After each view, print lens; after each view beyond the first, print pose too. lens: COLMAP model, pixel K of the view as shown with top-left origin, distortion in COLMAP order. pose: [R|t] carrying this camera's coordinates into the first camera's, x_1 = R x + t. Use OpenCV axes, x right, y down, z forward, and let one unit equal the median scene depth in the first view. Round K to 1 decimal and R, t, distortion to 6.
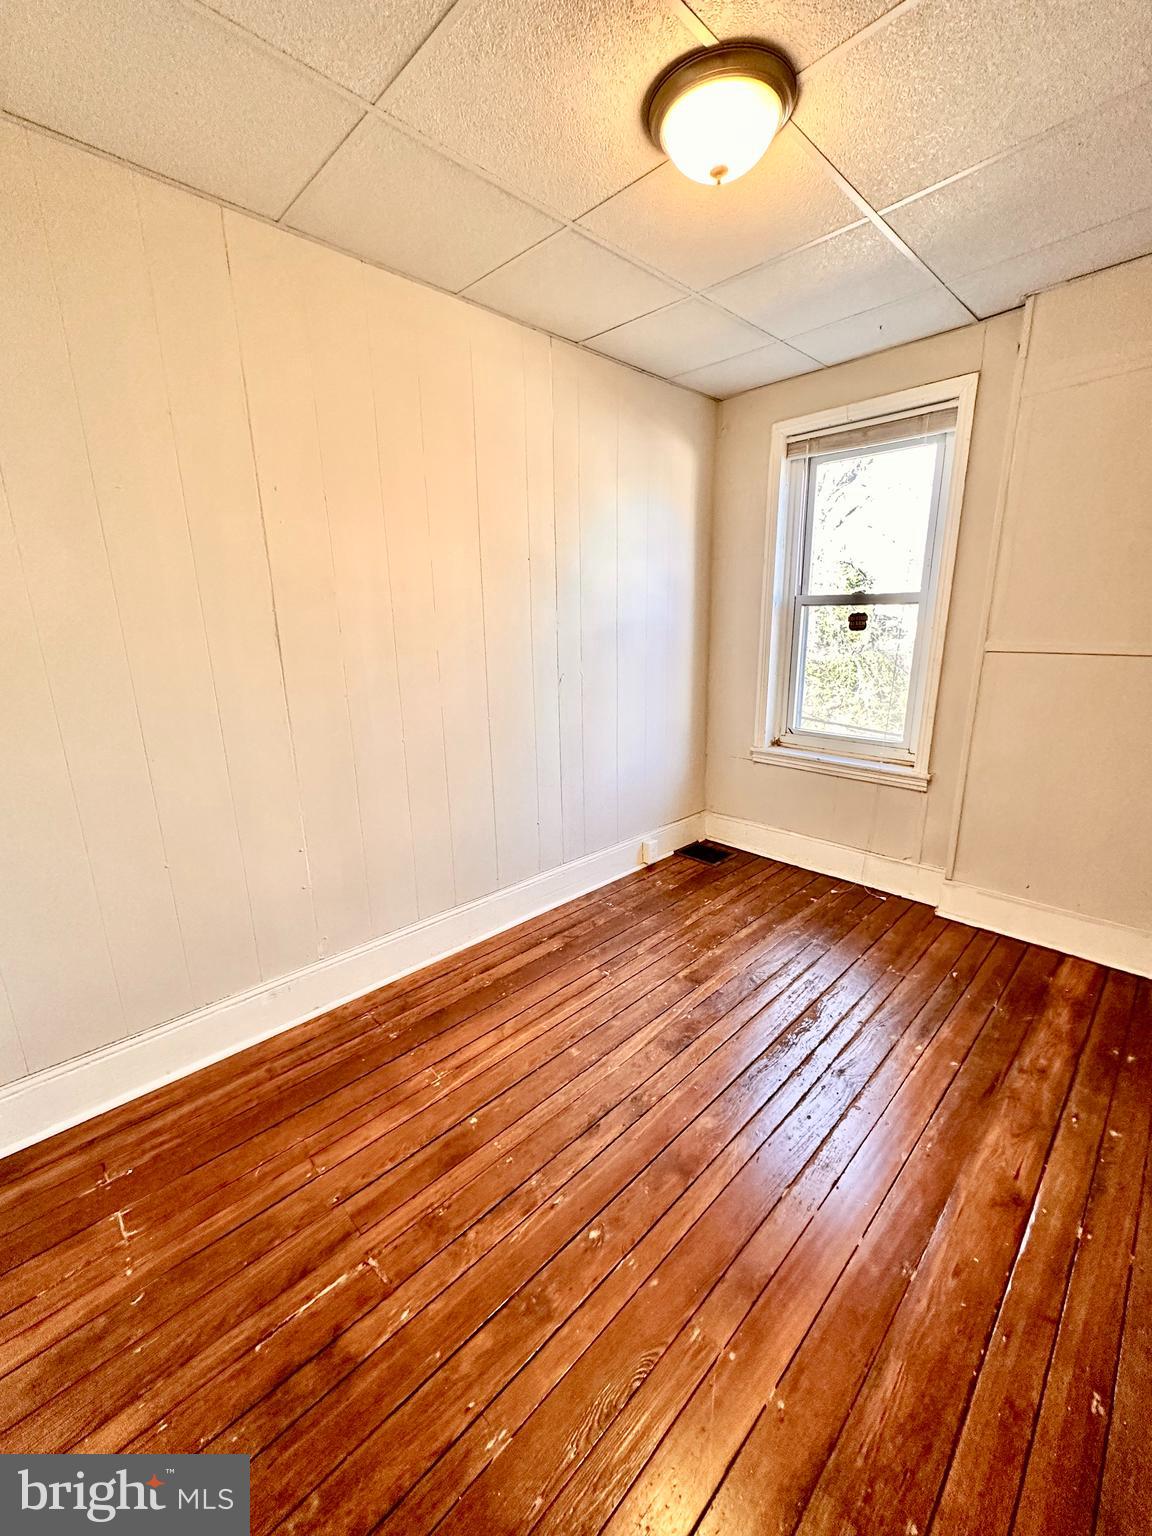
lens RADIAL K [[610.7, 0, 572.5], [0, 610.7, 761.7], [0, 0, 1]] dist [-0.001021, 0.000646]
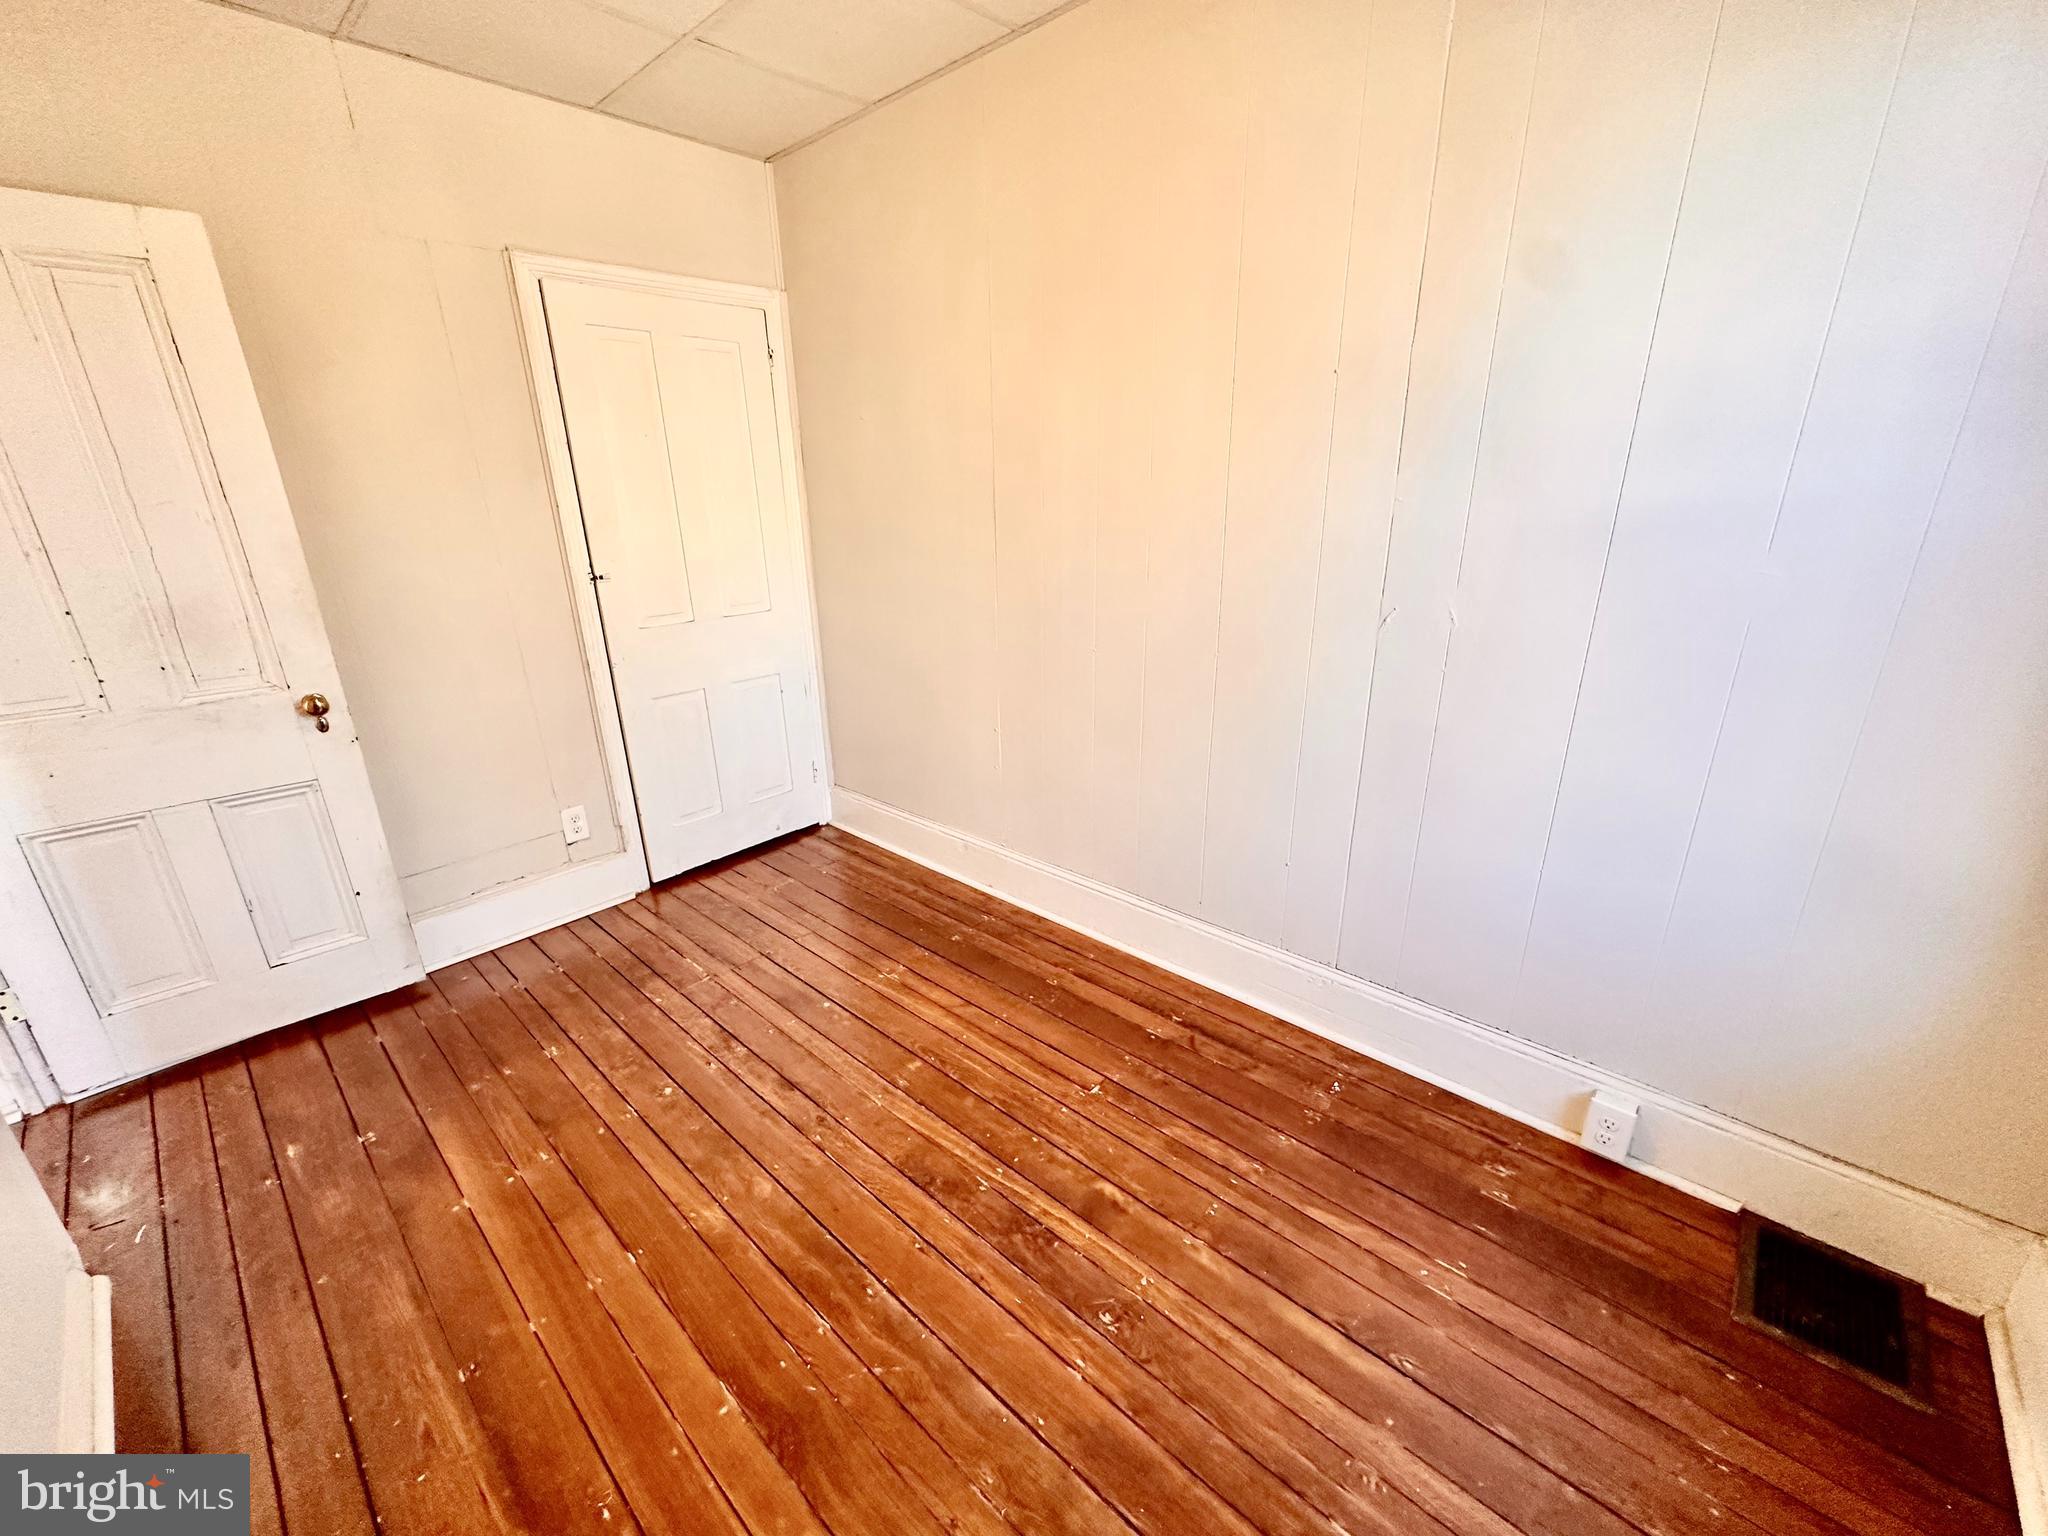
lens RADIAL K [[814.2, 0, 1016.0], [0, 814.2, 767.4], [0, 0, 1]] dist [-0.001021, 0.000646]
pose [[0.058165, 0.335904, -0.940099, 0.814169], [-0.217268, 0.923380, 0.316488, -0.219671], [0.974377, 0.185845, 0.126689, 0.875910]]
